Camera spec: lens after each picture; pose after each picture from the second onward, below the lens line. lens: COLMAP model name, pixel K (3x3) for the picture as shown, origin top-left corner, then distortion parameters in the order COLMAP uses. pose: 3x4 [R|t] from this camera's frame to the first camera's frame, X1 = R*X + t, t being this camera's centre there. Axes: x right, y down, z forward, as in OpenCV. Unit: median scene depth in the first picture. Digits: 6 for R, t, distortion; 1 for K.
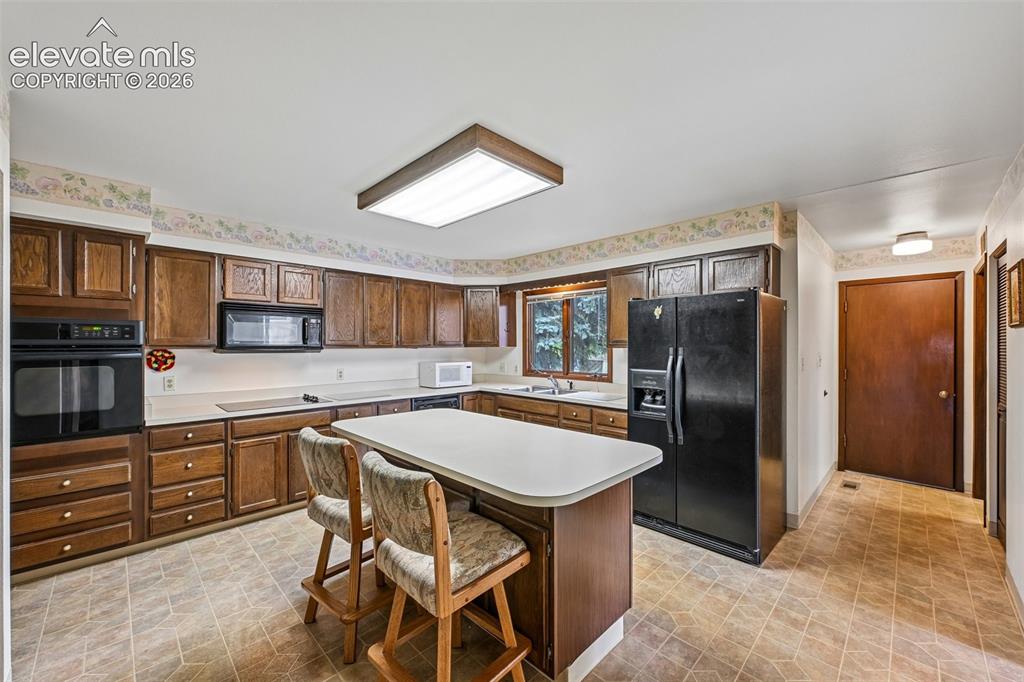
lens RADIAL K [[399.8, 0, 517.4], [0, 399.8, 343.2], [0, 0, 1]] dist [-0.006100, 0.000729]
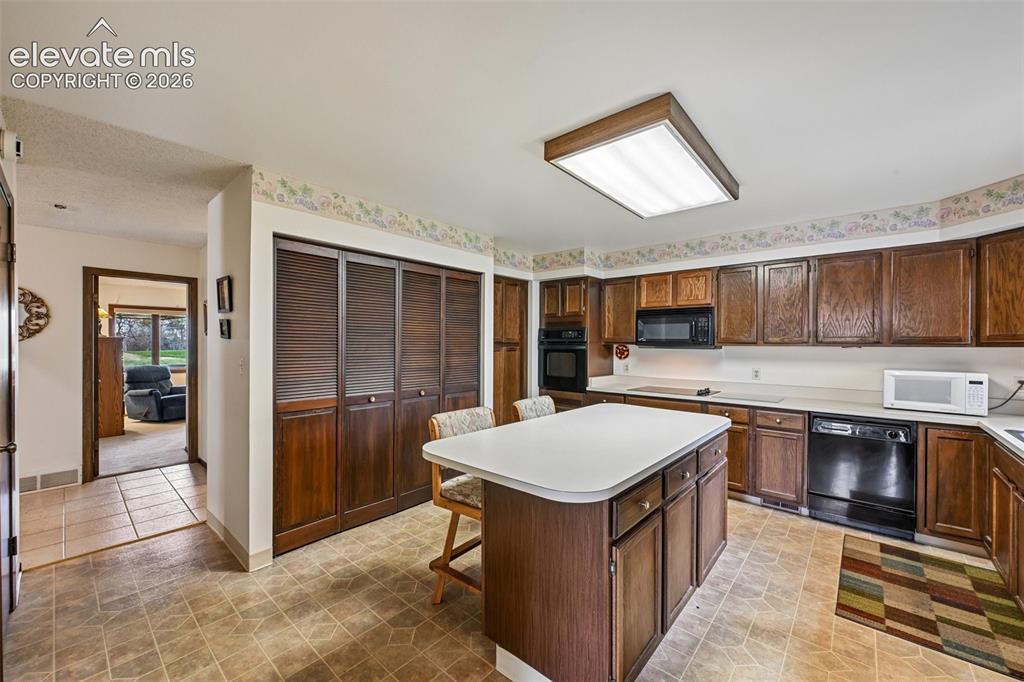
lens RADIAL K [[399.8, 0, 516.5], [0, 399.8, 342.5], [0, 0, 1]] dist [-0.006100, 0.000729]
pose [[0.063052, -0.002695, -0.998007, 0.558623], [-0.002791, 0.999992, -0.002877, 0.010911], [0.998006, 0.002967, 0.063044, 0.465354]]
